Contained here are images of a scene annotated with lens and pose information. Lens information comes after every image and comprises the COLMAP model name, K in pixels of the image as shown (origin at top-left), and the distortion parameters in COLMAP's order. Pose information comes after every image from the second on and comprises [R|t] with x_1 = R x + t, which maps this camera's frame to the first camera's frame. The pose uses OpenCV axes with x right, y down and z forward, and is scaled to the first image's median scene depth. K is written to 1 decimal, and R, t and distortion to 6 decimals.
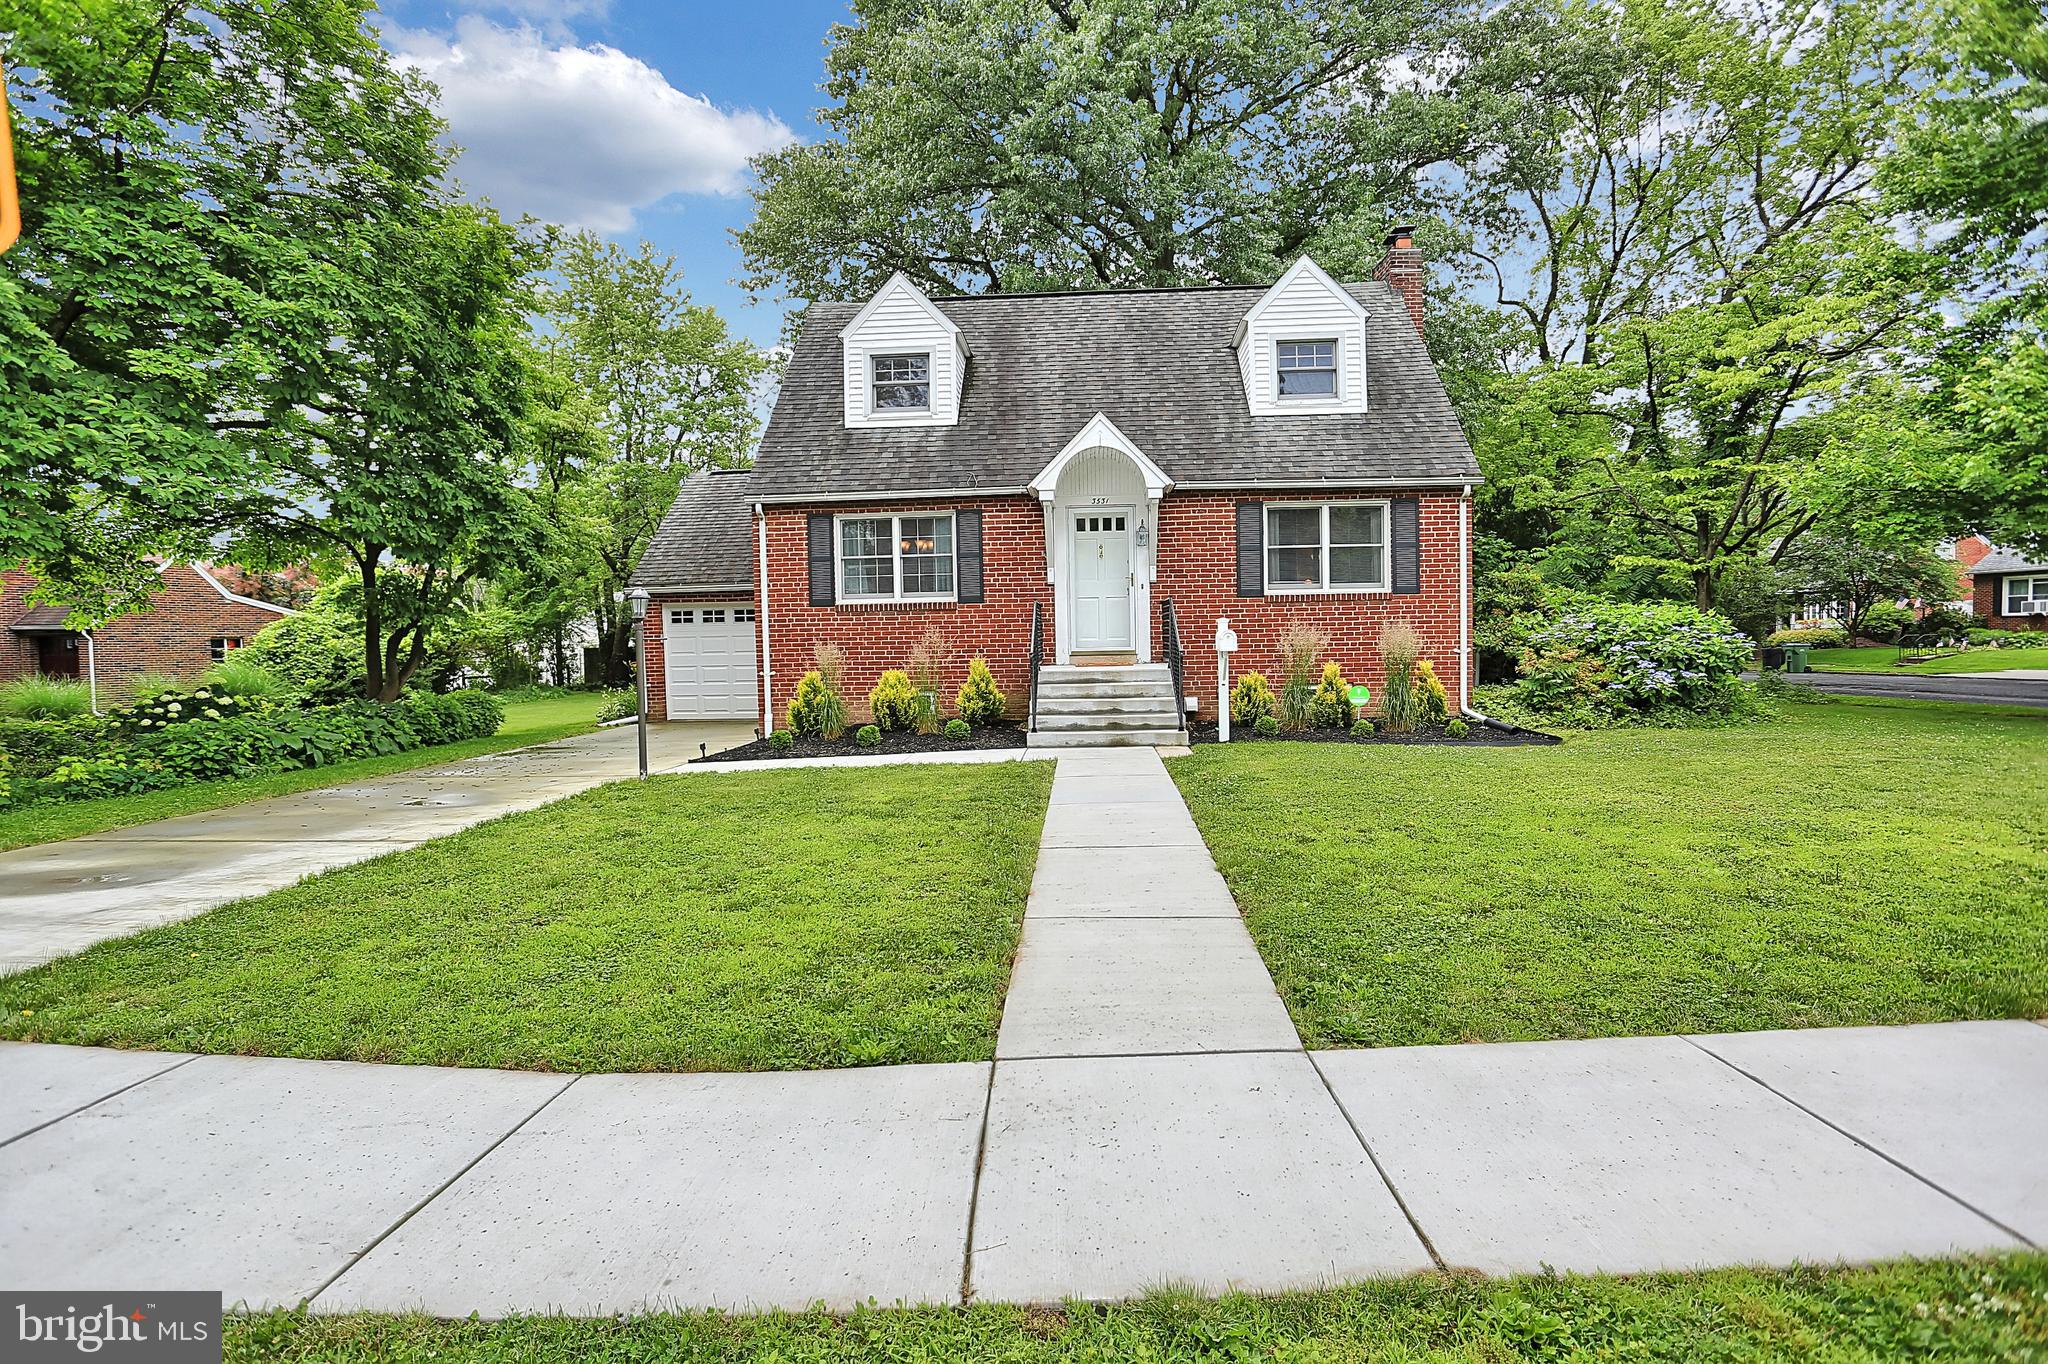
lens RADIAL K [[1018.3, 0, 1008.9], [0, 1018.3, 677.3], [0, 0, 1]] dist [-0.048443, 0.007239]
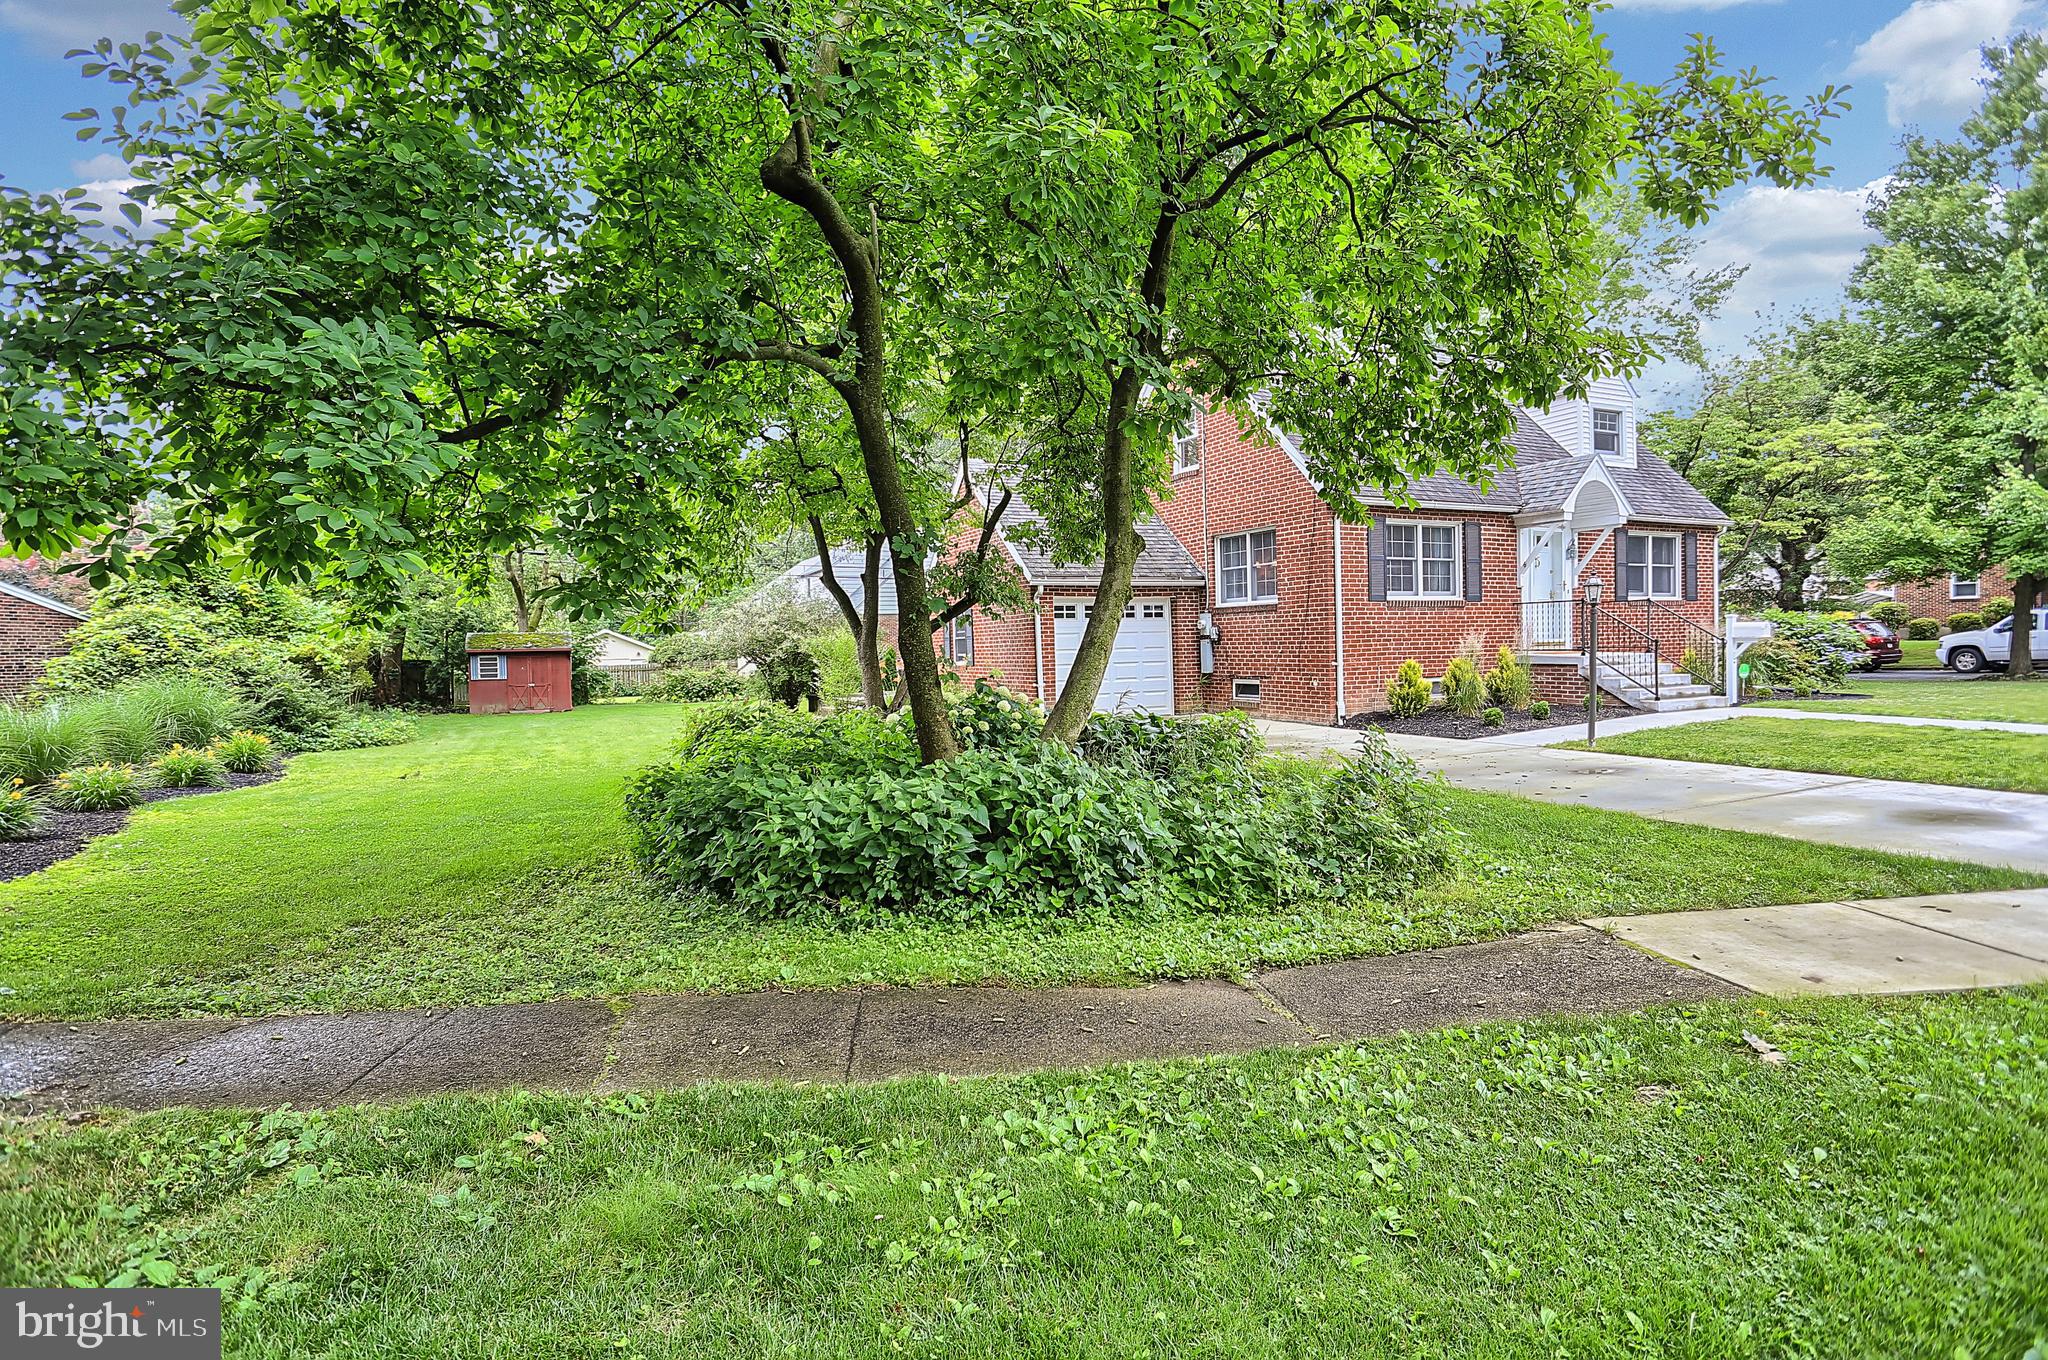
lens RADIAL K [[1018.3, 0, 1017.0], [0, 1018.3, 670.8], [0, 0, 1]] dist [-0.048443, 0.007239]
pose [[0.872385, -0.013211, 0.488641, -1.092431], [0.024941, 0.999536, -0.017504, 0.015129], [-0.488183, 0.027458, 0.872309, 0.246050]]
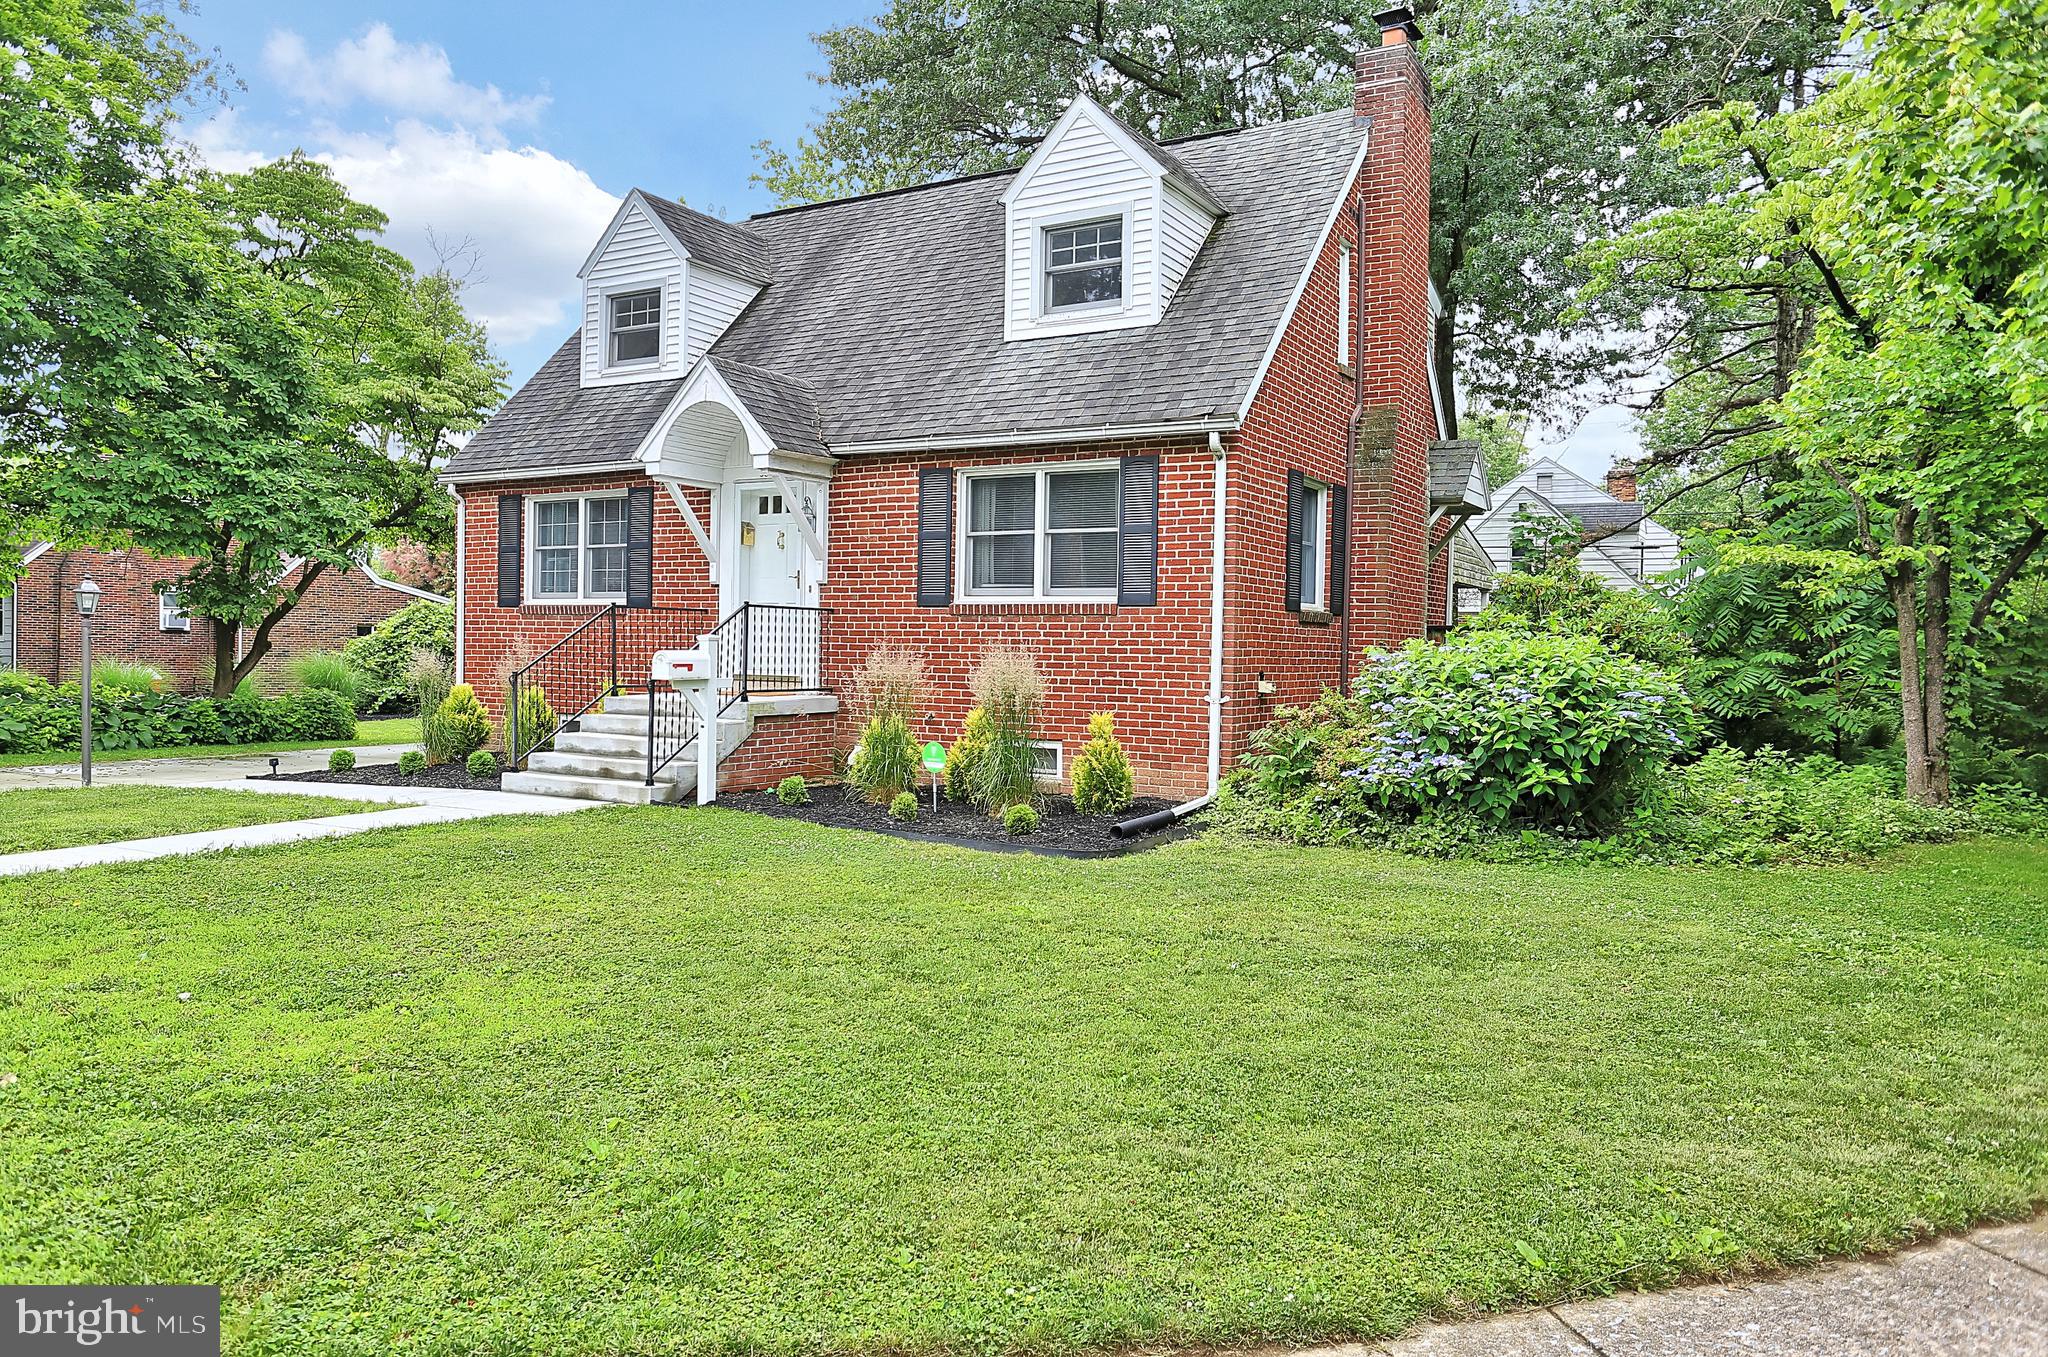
lens RADIAL K [[1425.3, 0, 972.2], [0, 1425.3, 656.1], [0, 0, 1]] dist [-0.002129, 0.005476]
pose [[0.884690, 0.037604, -0.464660, 0.710749], [-0.052119, 0.998471, -0.018429, -0.028807], [0.463256, 0.040521, 0.885297, 0.156260]]
